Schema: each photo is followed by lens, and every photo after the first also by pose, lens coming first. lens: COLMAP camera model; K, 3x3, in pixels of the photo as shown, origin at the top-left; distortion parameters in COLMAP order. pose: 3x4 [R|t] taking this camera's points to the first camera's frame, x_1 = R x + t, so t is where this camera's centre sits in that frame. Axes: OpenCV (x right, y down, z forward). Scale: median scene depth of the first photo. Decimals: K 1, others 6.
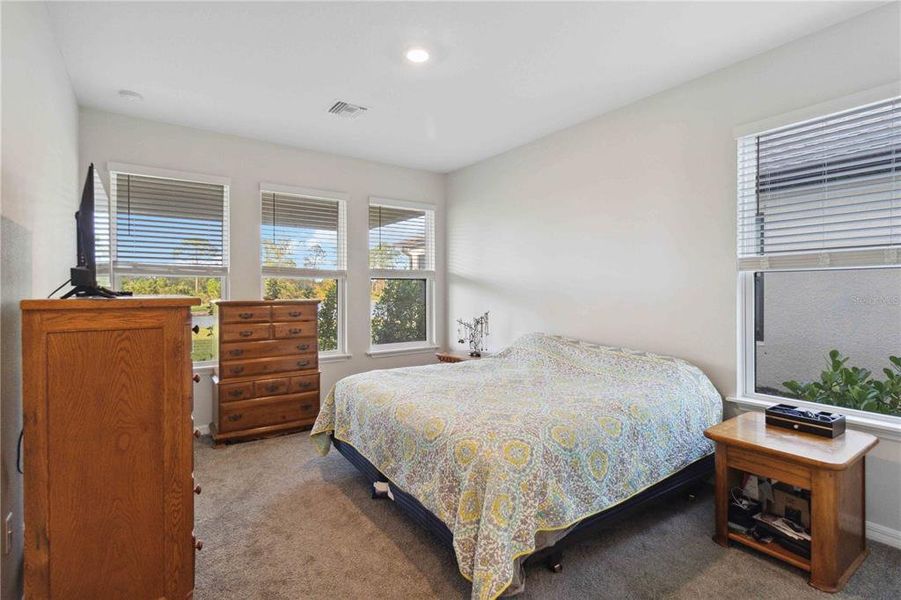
lens RADIAL K [[428.9, 0, 450.2], [0, 428.9, 296.0], [0, 0, 1]] dist [-0.005536, 0.000212]
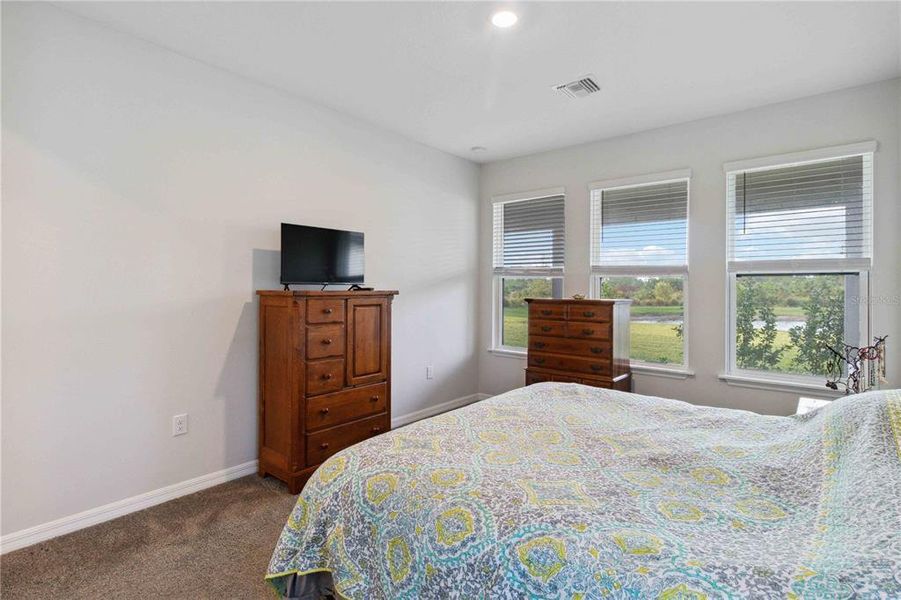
lens RADIAL K [[428.9, 0, 449.9], [0, 428.9, 291.2], [0, 0, 1]] dist [-0.005536, 0.000212]
pose [[0.288605, 0.010155, -0.957394, 0.472788], [-0.024517, 0.999694, 0.003213, -0.005043], [0.957134, 0.022545, 0.288766, 0.427010]]
